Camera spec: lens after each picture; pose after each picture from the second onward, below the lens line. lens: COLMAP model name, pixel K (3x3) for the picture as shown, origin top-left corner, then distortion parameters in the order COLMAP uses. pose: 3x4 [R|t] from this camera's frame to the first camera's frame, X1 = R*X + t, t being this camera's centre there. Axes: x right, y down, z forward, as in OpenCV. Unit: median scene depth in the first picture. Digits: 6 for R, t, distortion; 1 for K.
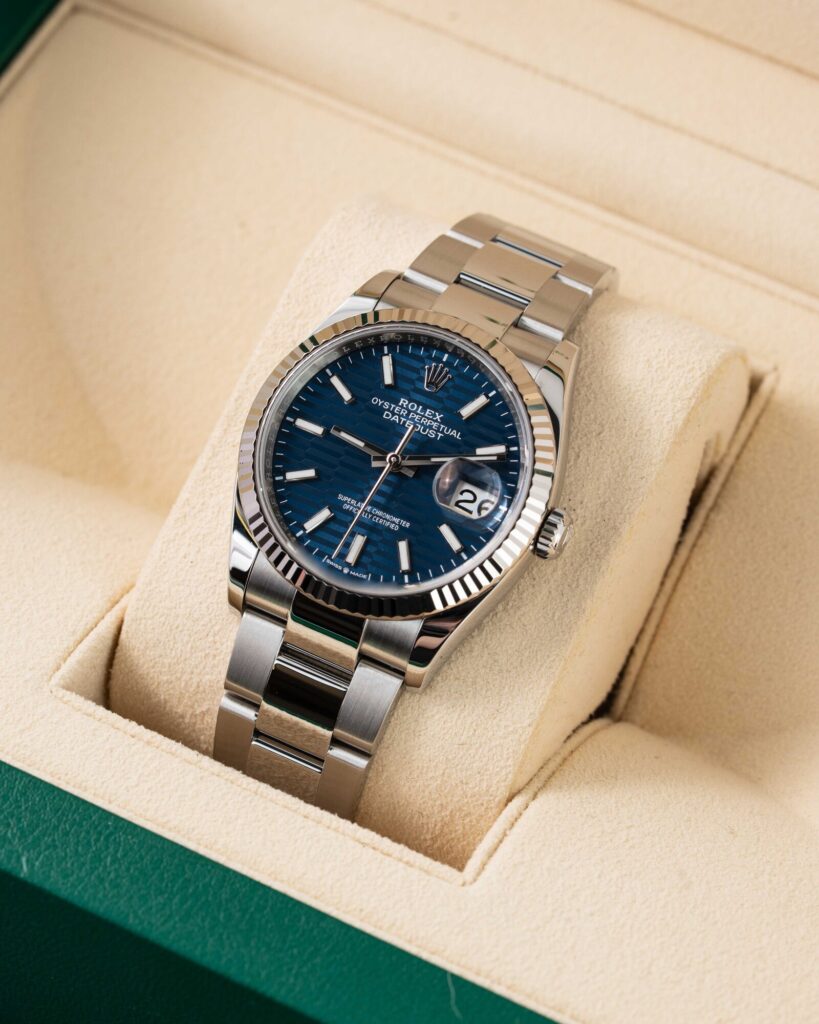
lens RADIAL K [[4287.7, 0, 409.5], [0, 4287.7, 512.0], [0, 0, 1]] dist [0.204171, -7.787713]
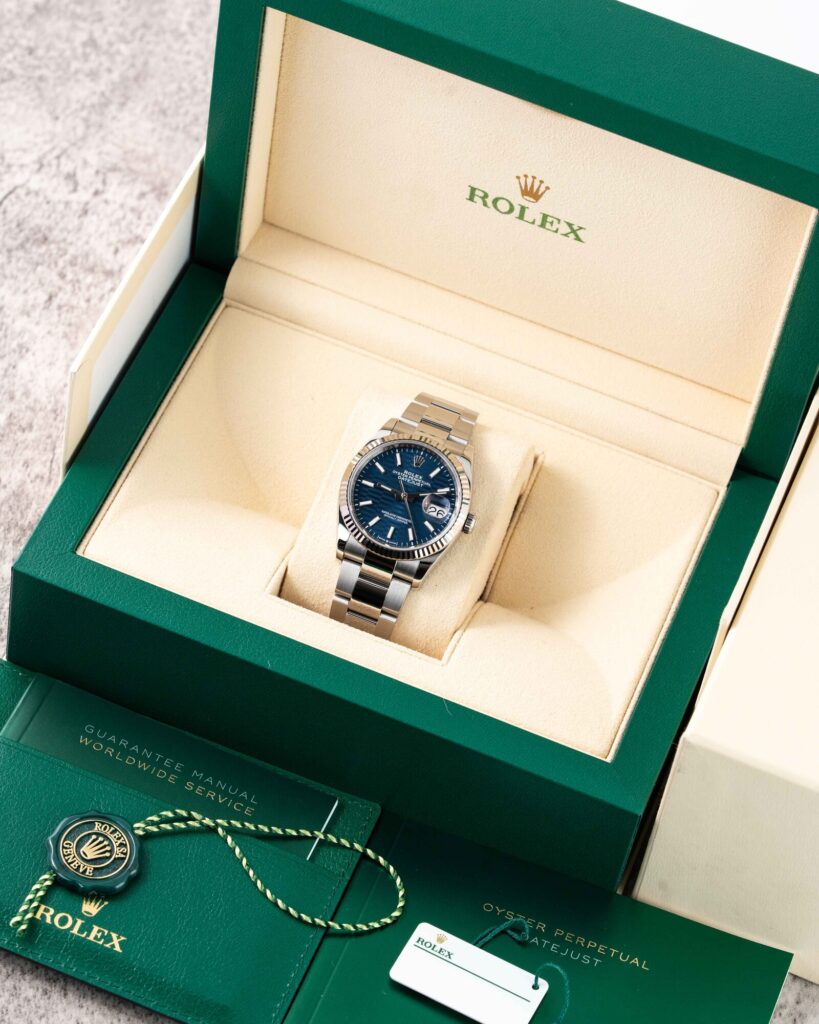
lens RADIAL K [[3393.4, 0, 409.5], [0, 3393.4, 512.0], [0, 0, 1]] dist [-0.034106, 0.030332]
pose [[0.989245, -0.035093, 0.141996, -0.274543], [0.036774, 0.999281, -0.009233, 0.015138], [-0.141570, 0.014355, 0.989824, -0.915162]]
